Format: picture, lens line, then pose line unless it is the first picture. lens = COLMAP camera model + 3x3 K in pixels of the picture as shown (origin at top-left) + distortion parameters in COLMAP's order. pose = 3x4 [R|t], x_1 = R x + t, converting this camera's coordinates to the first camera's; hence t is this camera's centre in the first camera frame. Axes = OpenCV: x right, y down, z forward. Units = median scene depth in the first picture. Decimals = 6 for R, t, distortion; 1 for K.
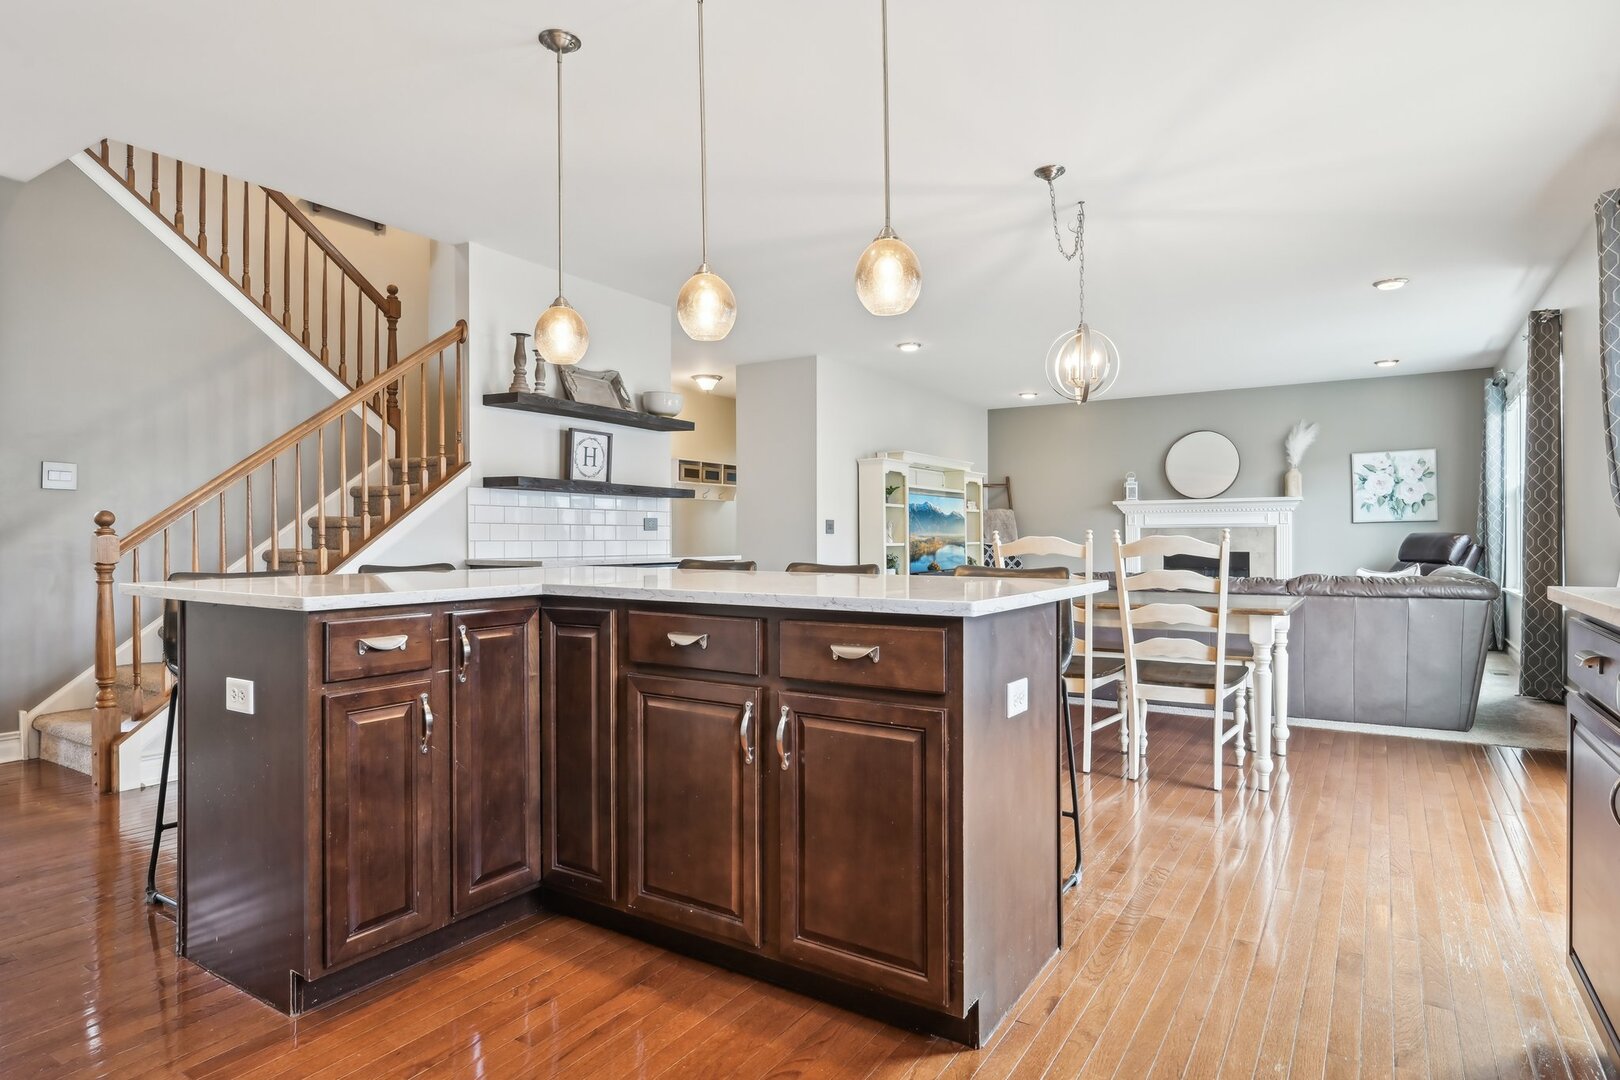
lens RADIAL K [[886.2, 0, 811.6], [0, 886.2, 538.0], [0, 0, 1]] dist [-0.002154, 0.000060]
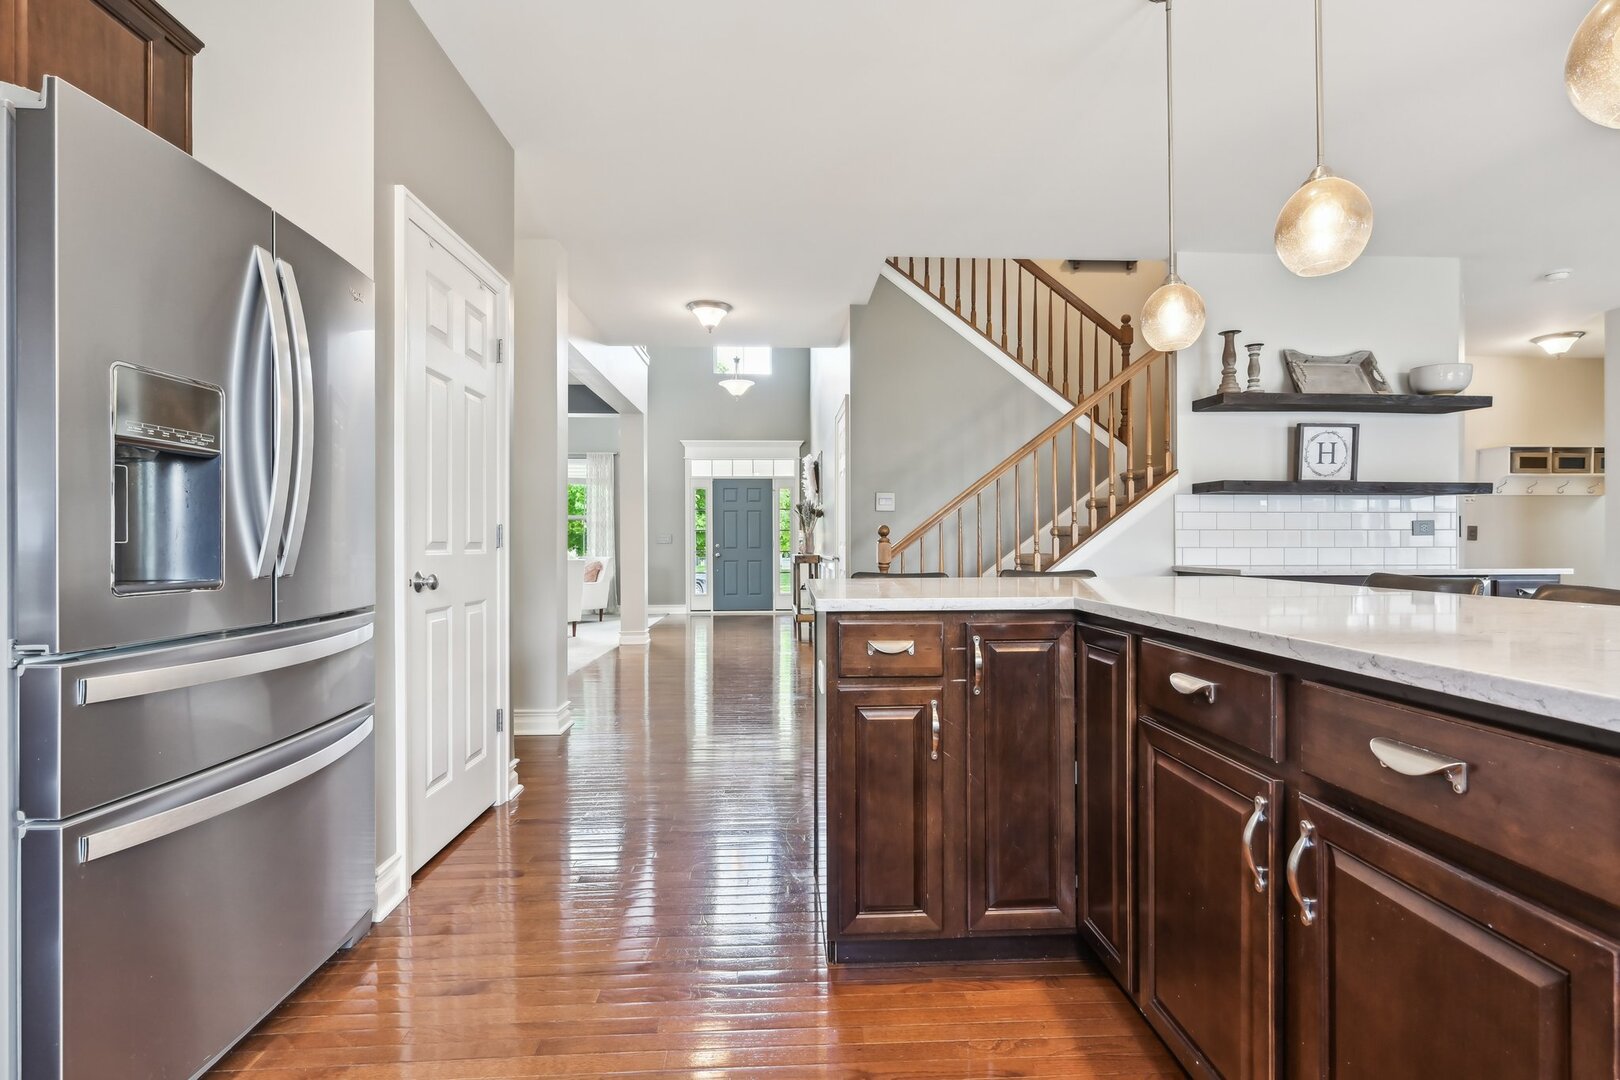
lens RADIAL K [[754.5, 0, 818.3], [0, 754.5, 550.0], [0, 0, 1]] dist [-0.001007, -0.000329]
pose [[0.583694, 0.005869, -0.811952, 0.065491], [0.000550, 0.999971, 0.007623, -0.000656], [0.811973, -0.004896, 0.583674, 0.142150]]
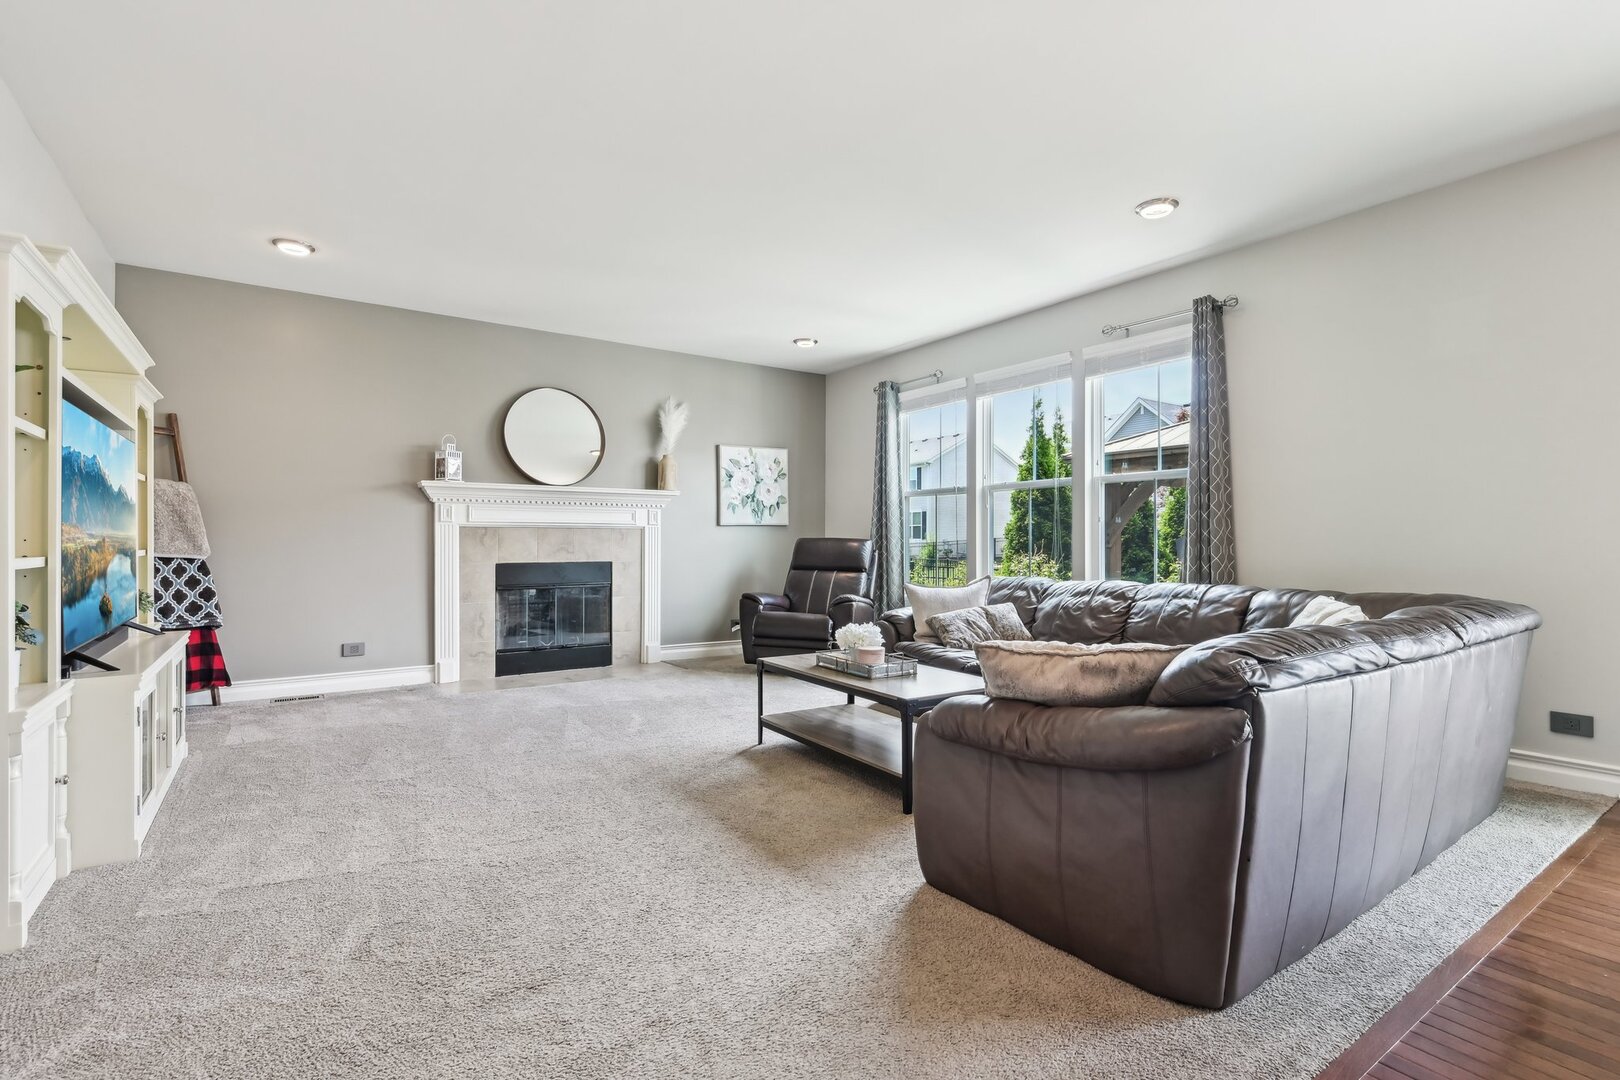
lens RADIAL K [[760.6, 0, 818.8], [0, 760.6, 534.8], [0, 0, 1]] dist [-0.000673, -0.000073]
pose [[0.378819, 0.011836, 0.925395, -0.052641], [-0.004145, 0.999930, -0.011093, -0.000688], [-0.925461, 0.000366, 0.378842, 1.027137]]
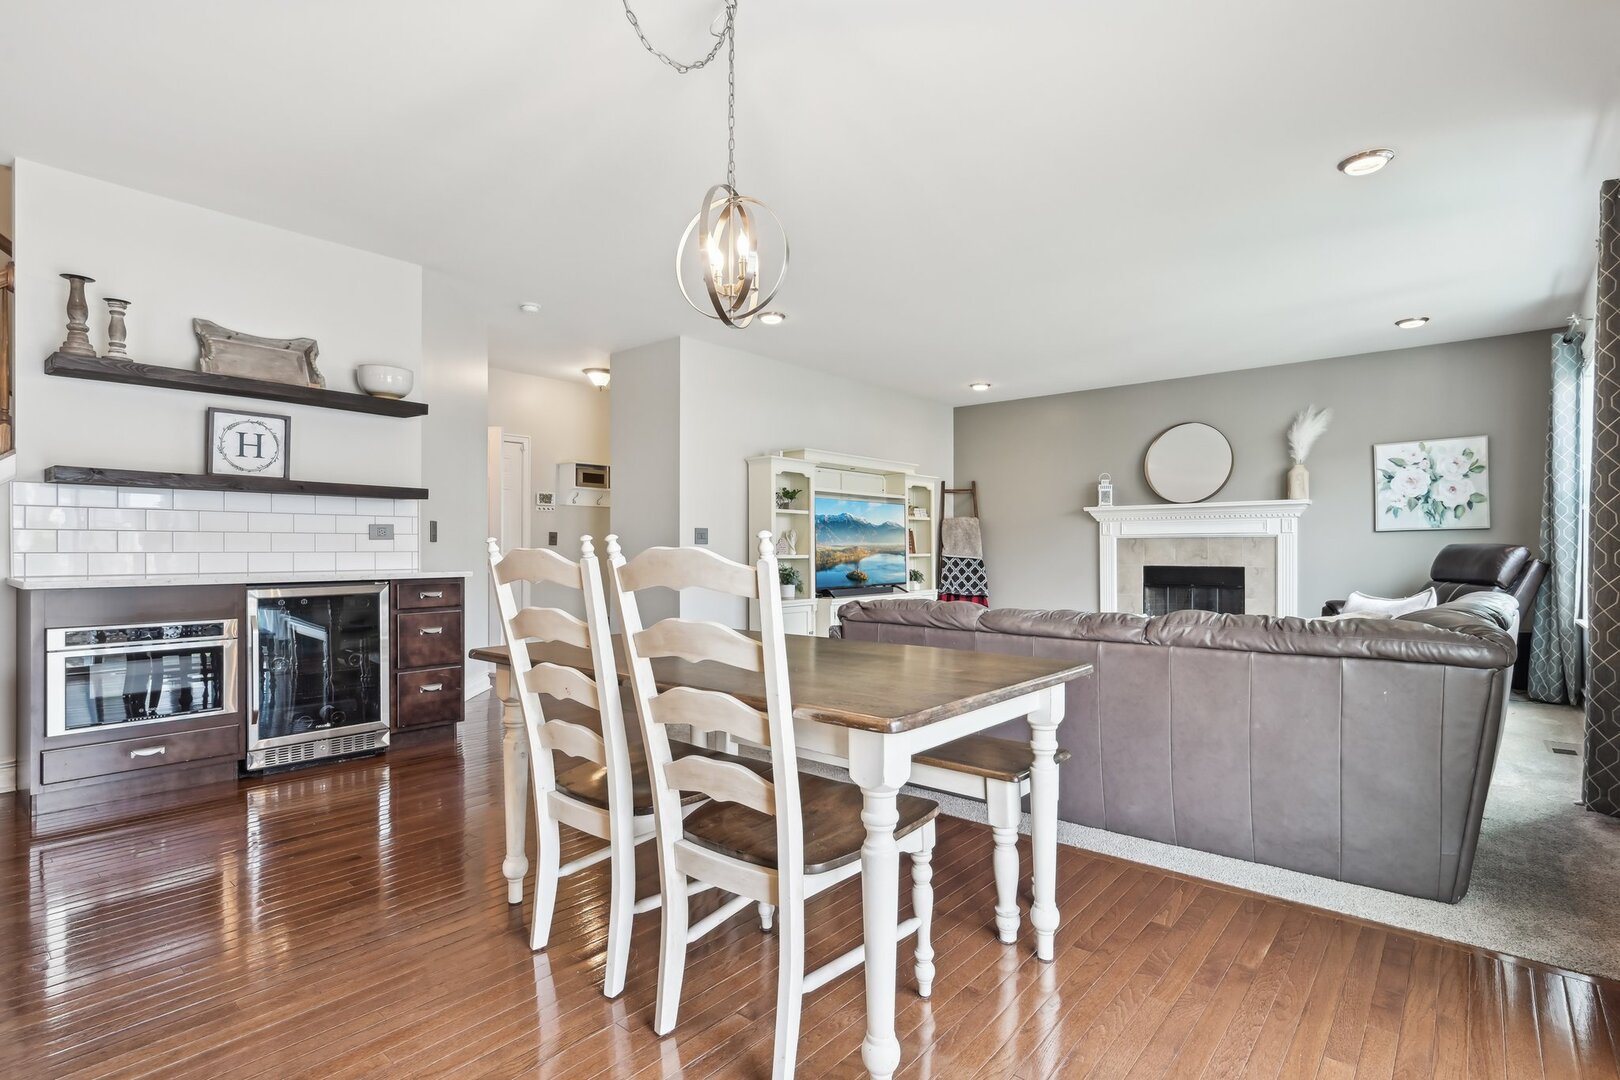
lens RADIAL K [[784.1, 0, 813.4], [0, 784.1, 550.0], [0, 0, 1]] dist [-0.000063, -0.000263]
pose [[0.990845, 0.002269, -0.134984, 0.331505], [-0.001986, 0.999996, 0.002234, -0.001507], [0.134988, -0.001946, 0.990845, 0.373673]]
